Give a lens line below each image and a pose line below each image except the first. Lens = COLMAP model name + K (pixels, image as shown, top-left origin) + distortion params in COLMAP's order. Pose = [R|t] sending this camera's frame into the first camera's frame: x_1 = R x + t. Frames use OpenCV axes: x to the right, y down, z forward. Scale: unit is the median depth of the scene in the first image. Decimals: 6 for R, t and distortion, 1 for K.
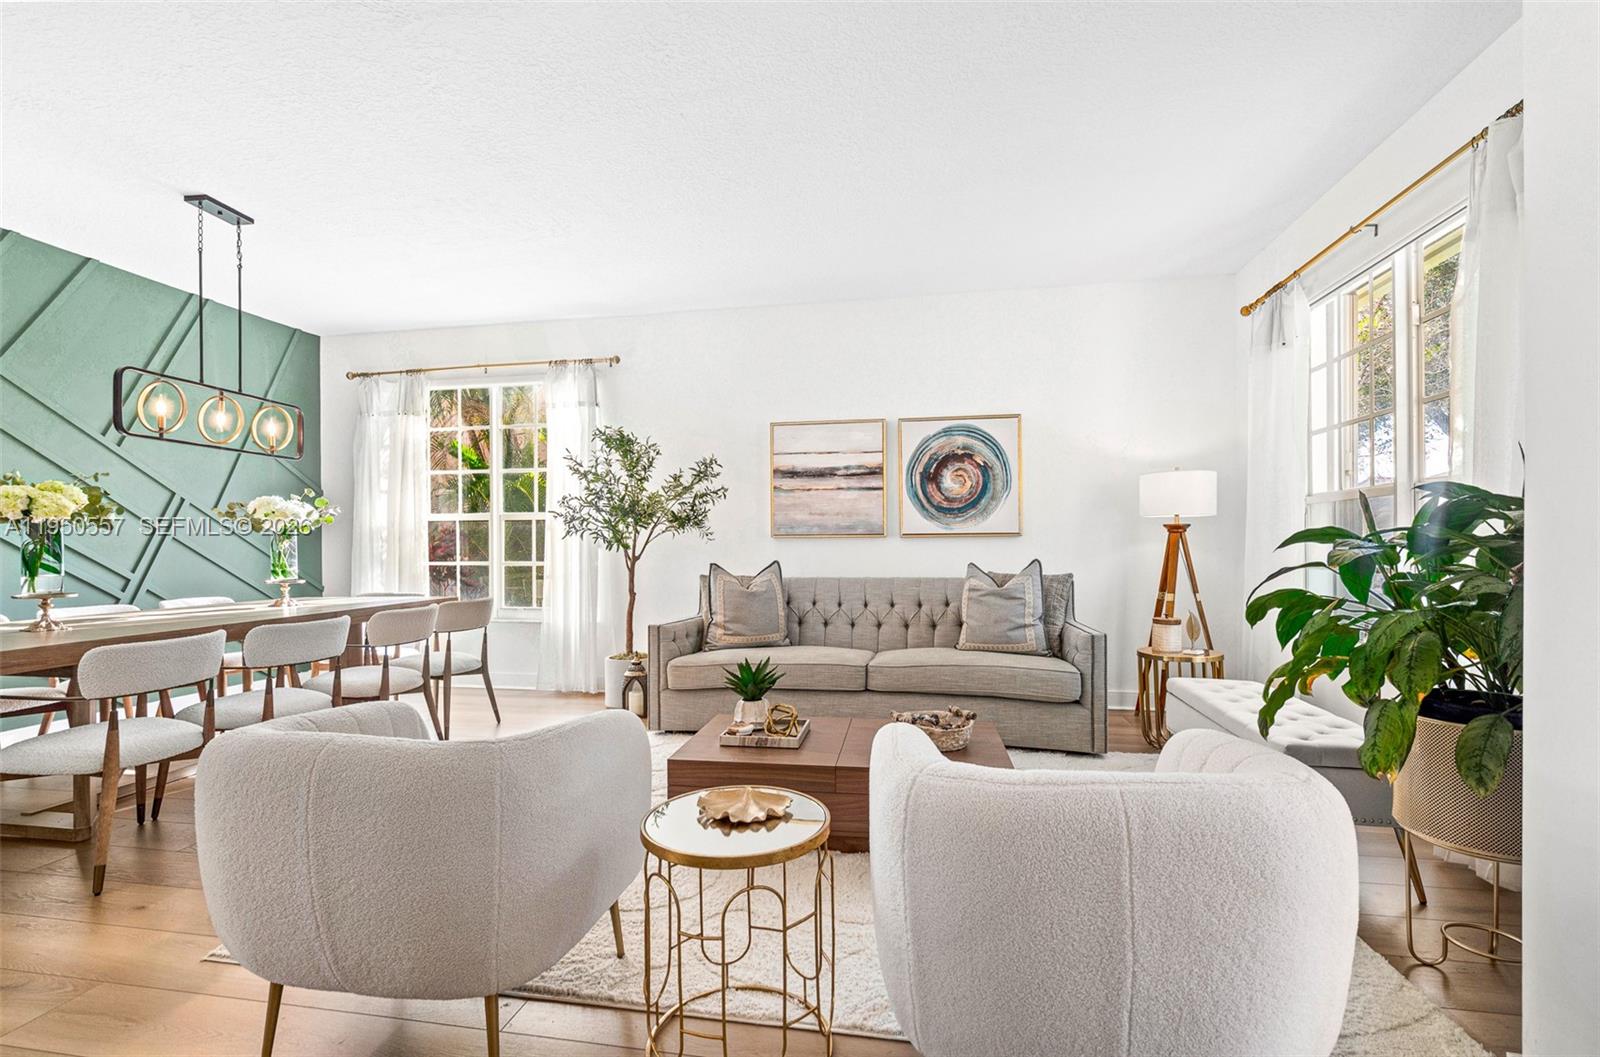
lens RADIAL K [[733.0, 0, 792.8], [0, 733.0, 528.7], [0, 0, 1]] dist [0.000407, -0.000003]
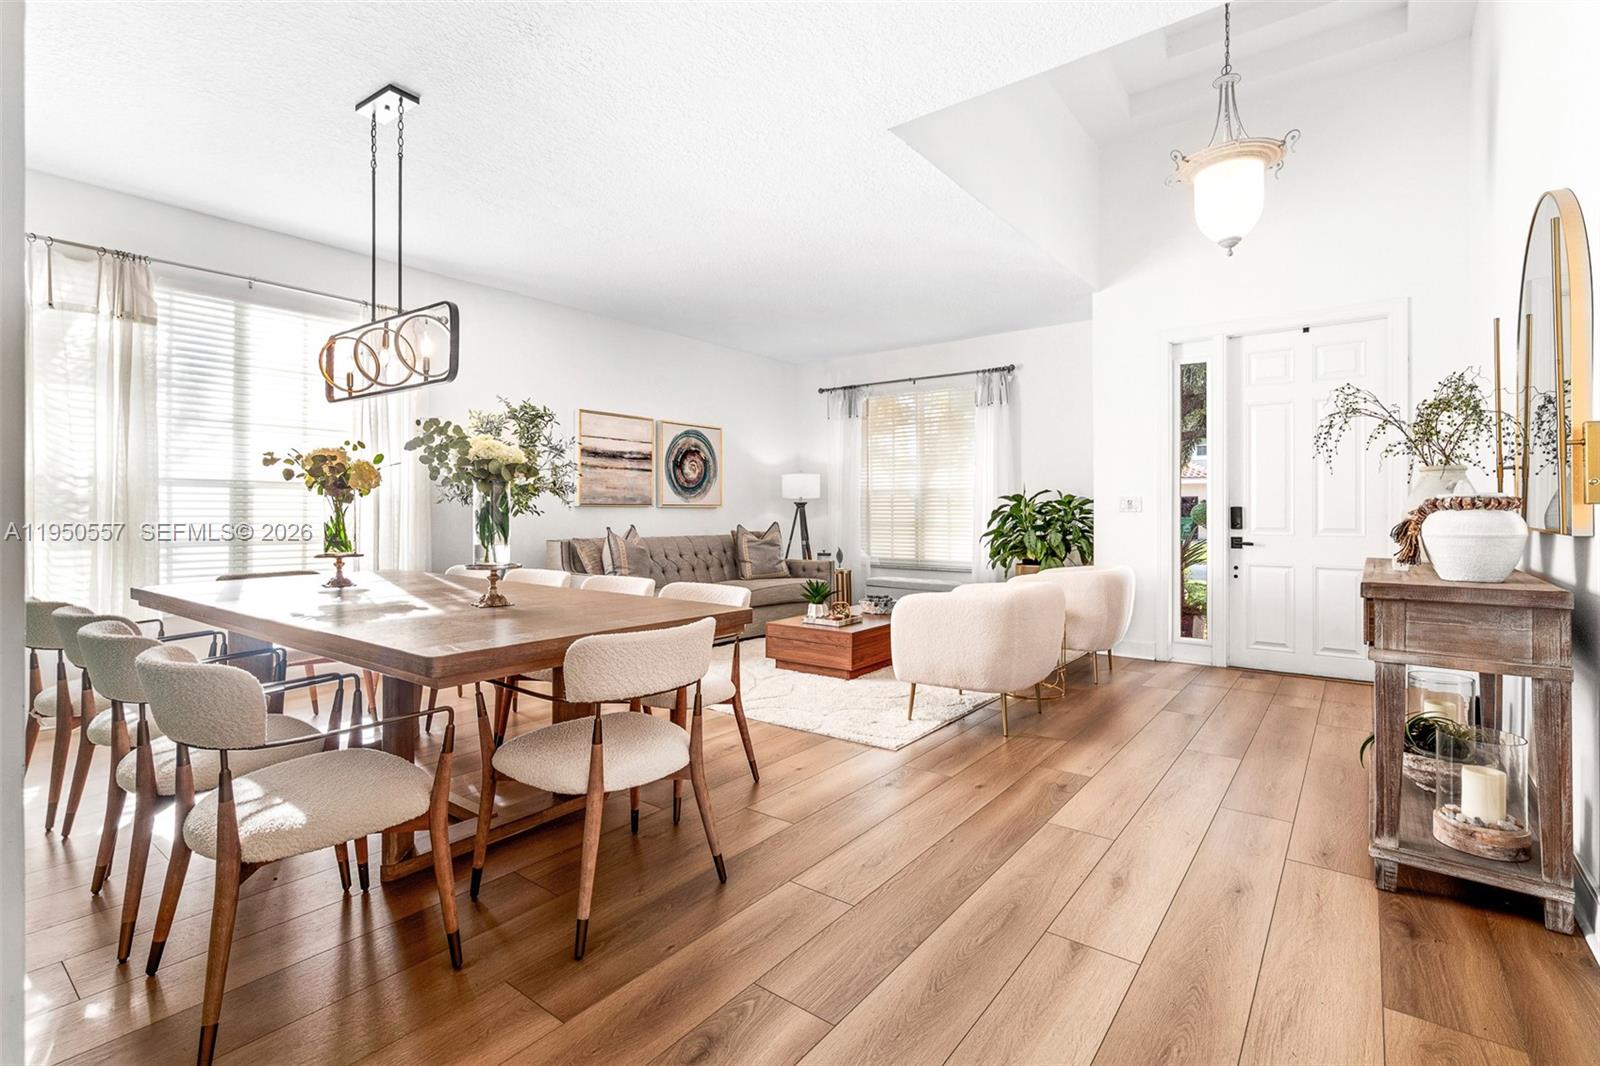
lens RADIAL K [[737.6, 0, 797.5], [0, 737.6, 514.3], [0, 0, 1]] dist [-0.003151, -0.000112]
pose [[0.447893, 0.002132, 0.894085, -0.968460], [-0.022819, 0.999699, 0.009048, 0.006648], [-0.893796, -0.024455, 0.447807, 0.160613]]
